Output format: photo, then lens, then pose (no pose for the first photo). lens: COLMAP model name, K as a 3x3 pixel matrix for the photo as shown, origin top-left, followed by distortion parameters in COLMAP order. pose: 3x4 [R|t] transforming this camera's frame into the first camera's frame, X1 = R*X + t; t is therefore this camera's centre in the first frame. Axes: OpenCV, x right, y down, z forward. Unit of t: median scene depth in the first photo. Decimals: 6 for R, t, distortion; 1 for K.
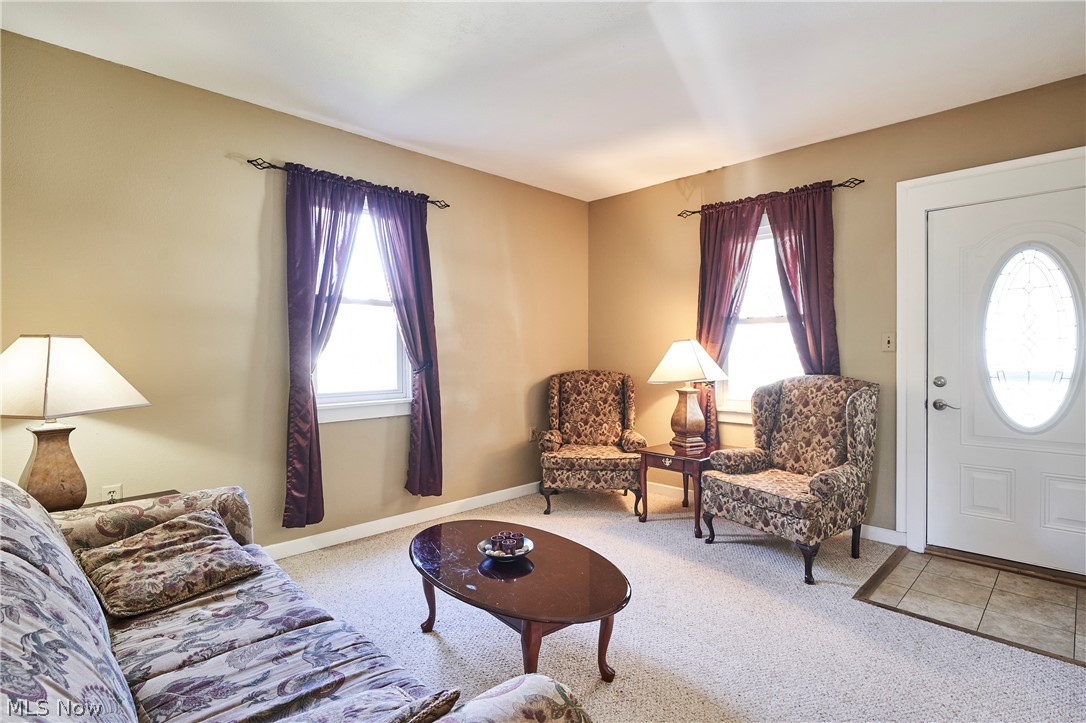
lens RADIAL K [[538.0, 0, 543.0], [0, 538.0, 361.5], [0, 0, 1]] dist [-0.003547, 0.000163]
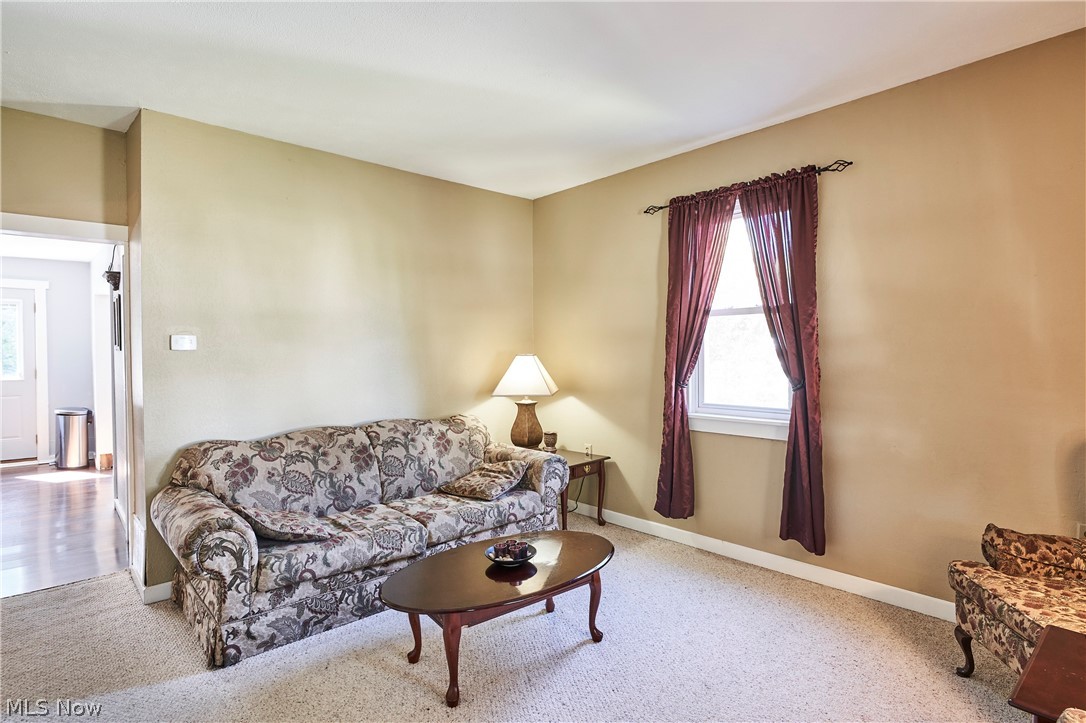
lens RADIAL K [[557.7, 0, 543.0], [0, 557.7, 361.5], [0, 0, 1]] dist [-0.002183, -0.000168]
pose [[-0.035440, 0.023953, -0.999085, 0.745484], [-0.010232, 0.999652, 0.024330, -0.049546], [0.999319, 0.011085, -0.035183, 0.781842]]
